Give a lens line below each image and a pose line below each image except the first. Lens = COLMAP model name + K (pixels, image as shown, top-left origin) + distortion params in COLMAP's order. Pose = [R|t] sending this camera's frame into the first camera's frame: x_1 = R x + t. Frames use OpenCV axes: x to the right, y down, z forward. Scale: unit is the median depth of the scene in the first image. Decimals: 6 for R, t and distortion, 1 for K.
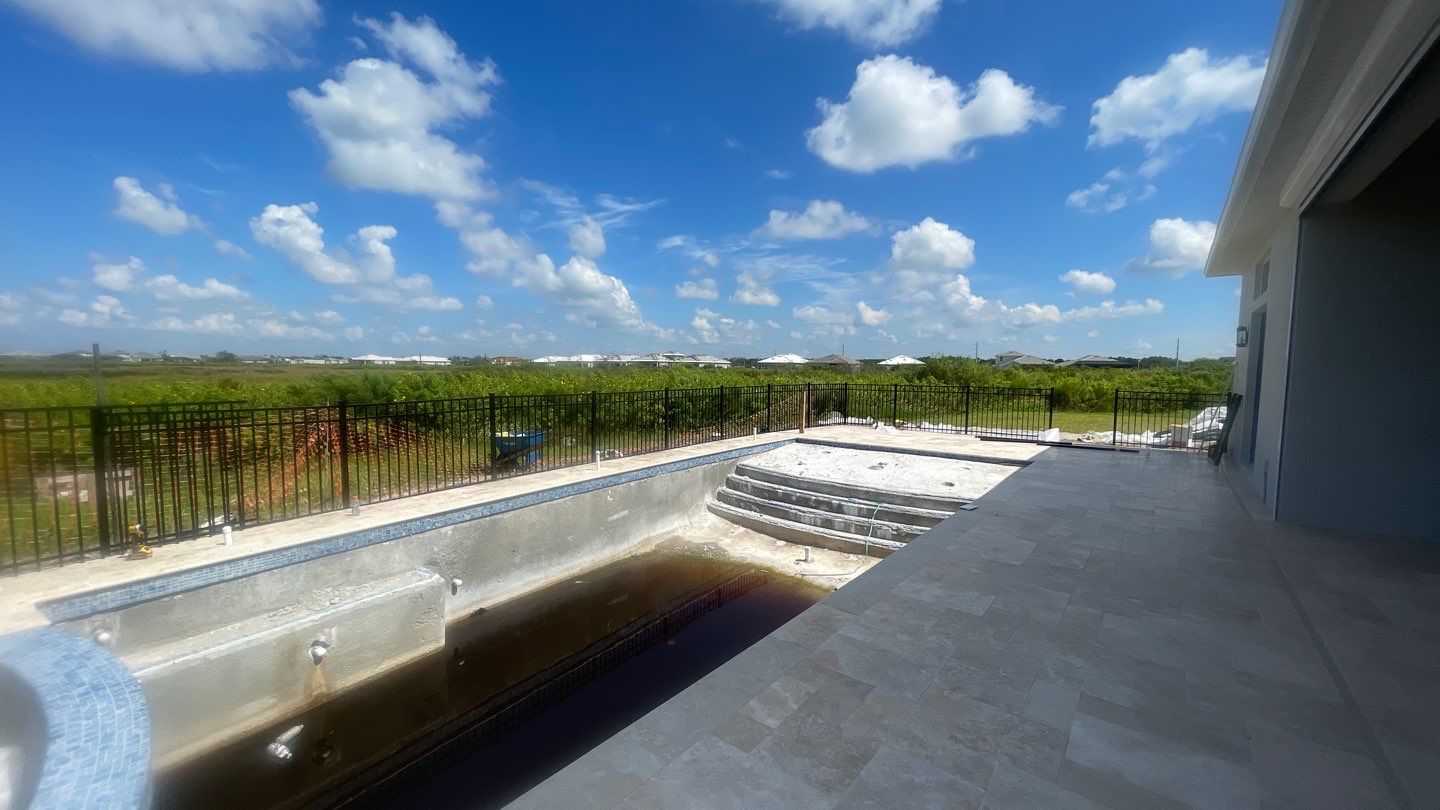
lens RADIAL K [[580.0, 0, 720.1], [0, 580.0, 412.4], [0, 0, 1]] dist [0.000340, 0.000004]
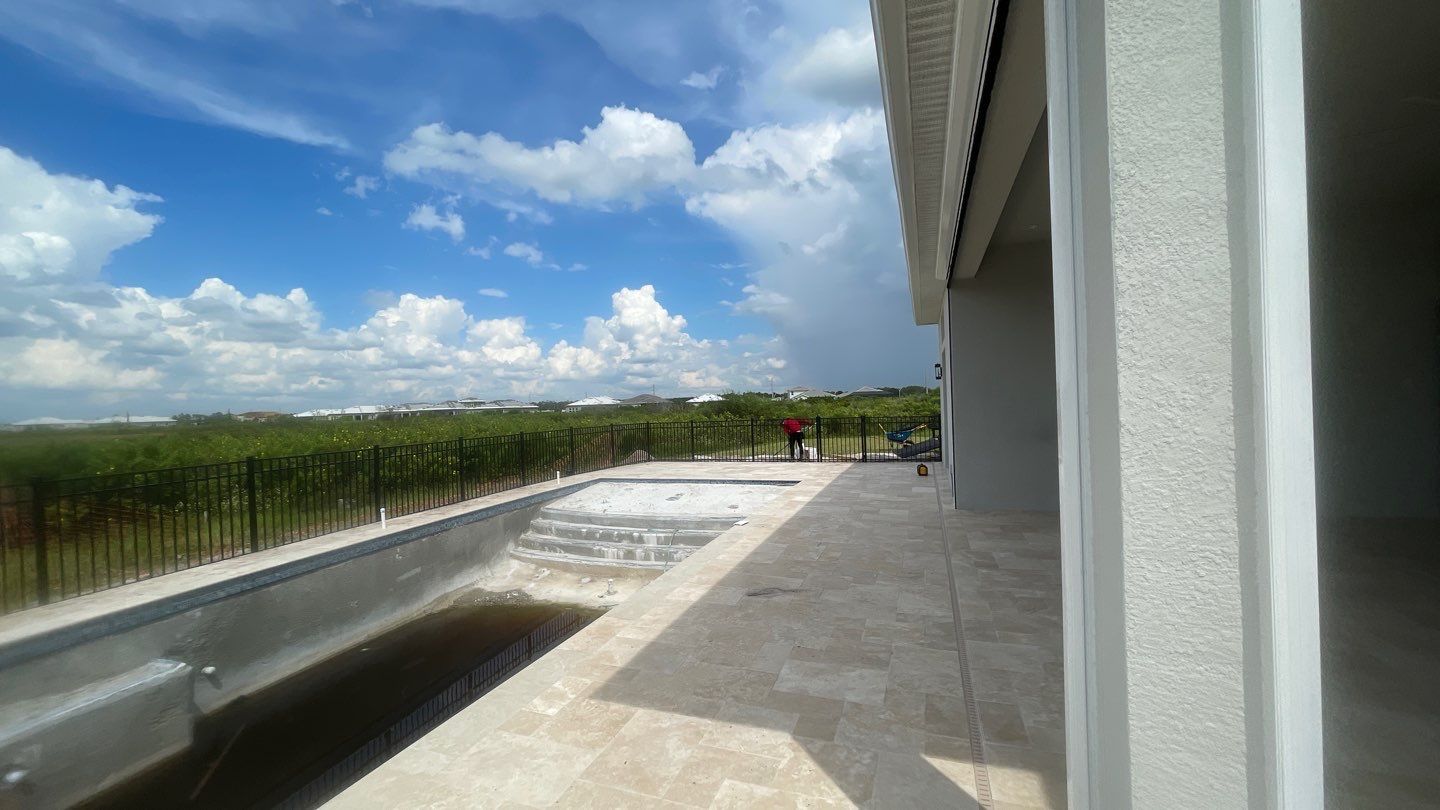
lens RADIAL K [[580.0, 0, 720.1], [0, 580.0, 412.4], [0, 0, 1]] dist [0.000340, 0.000004]
pose [[0.947914, -0.047518, 0.314962, 0.019838], [0.069255, 0.995901, -0.058181, 0.003575], [-0.310907, 0.076964, 0.947319, -0.080772]]
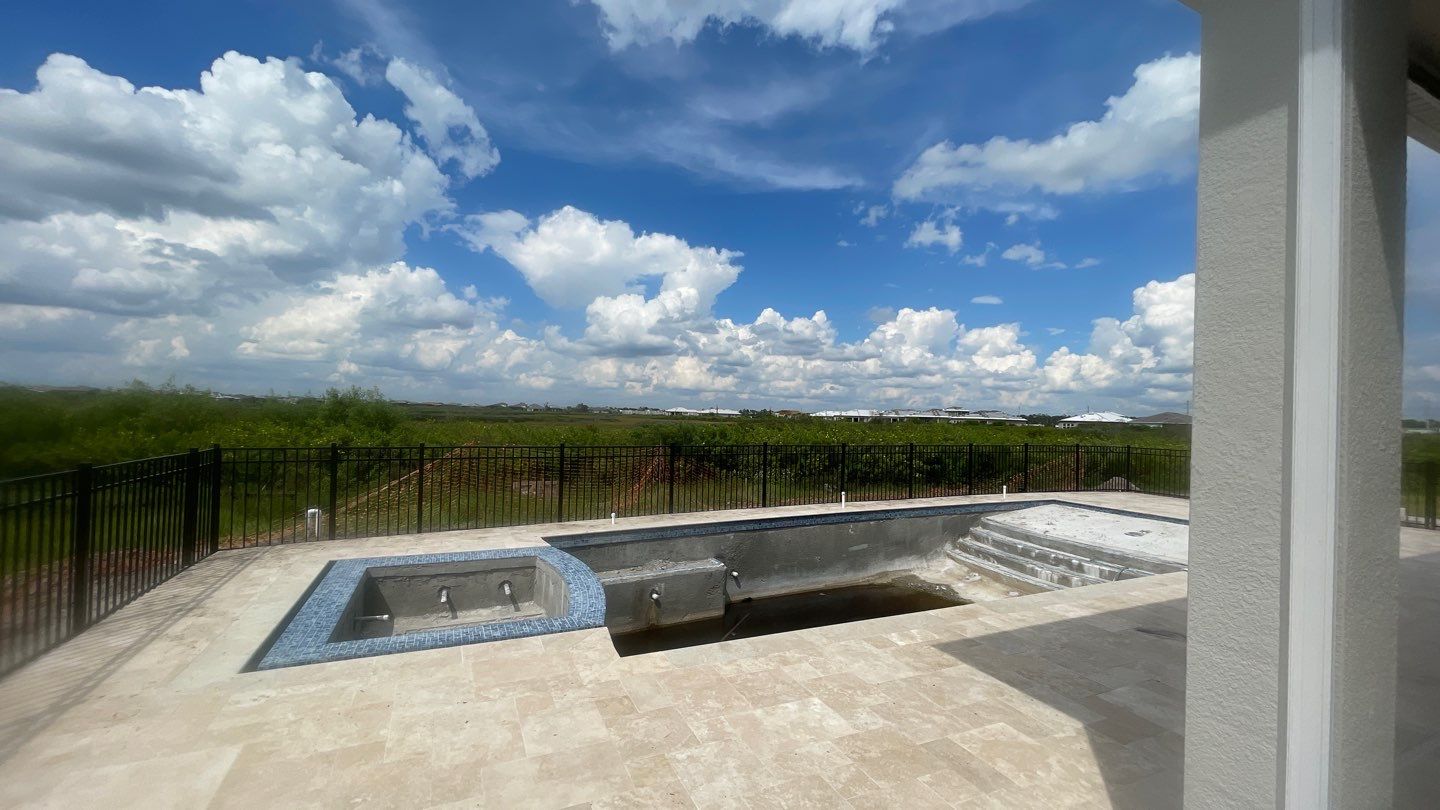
lens RADIAL K [[584.4, 0, 720.9], [0, 584.4, 412.6], [0, 0, 1]] dist [-0.001850, -0.000150]
pose [[0.892387, 0.013141, -0.451080, 0.104022], [-0.055033, 0.995284, -0.079877, 0.011555], [0.447903, 0.096106, 0.888902, -0.214328]]
